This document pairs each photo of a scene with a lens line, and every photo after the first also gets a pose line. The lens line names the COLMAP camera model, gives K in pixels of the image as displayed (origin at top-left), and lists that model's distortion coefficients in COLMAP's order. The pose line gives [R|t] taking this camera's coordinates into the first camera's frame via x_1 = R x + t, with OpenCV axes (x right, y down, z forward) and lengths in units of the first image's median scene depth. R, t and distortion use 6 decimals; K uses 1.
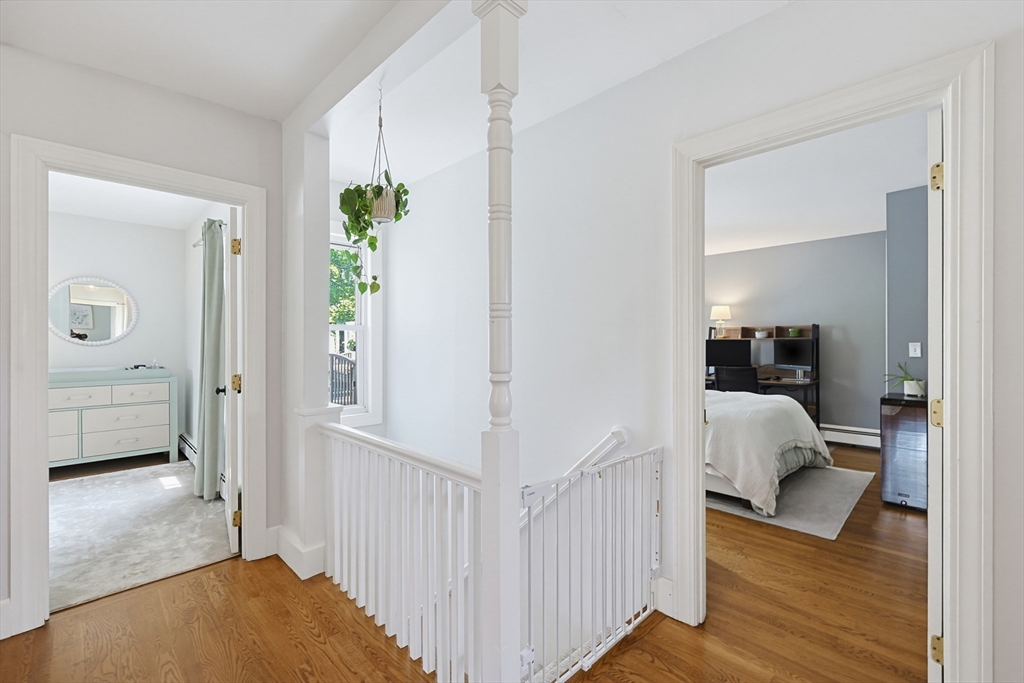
lens RADIAL K [[438.2, 0, 506.6], [0, 438.2, 341.3], [0, 0, 1]] dist [-0.001791, -0.000247]
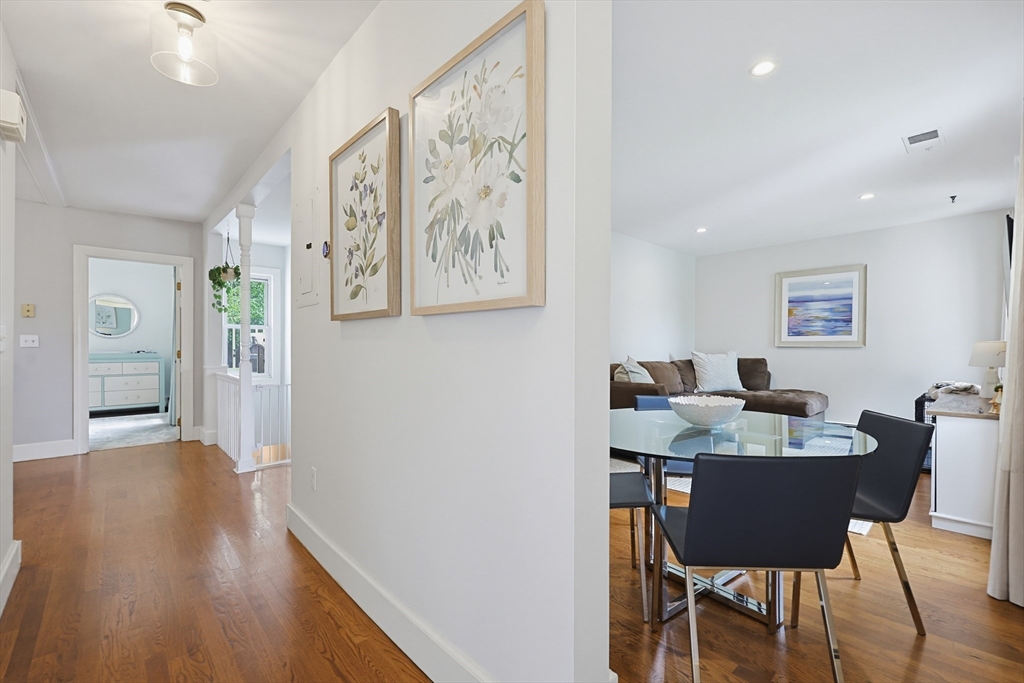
lens RADIAL K [[438.2, 0, 517.5], [0, 438.2, 341.7], [0, 0, 1]] dist [-0.001791, -0.000247]
pose [[0.999865, 0.002659, -0.016198, 0.608478], [-0.002652, 0.999996, 0.000424, 0.019677], [0.016199, -0.000381, 0.999869, -0.617524]]
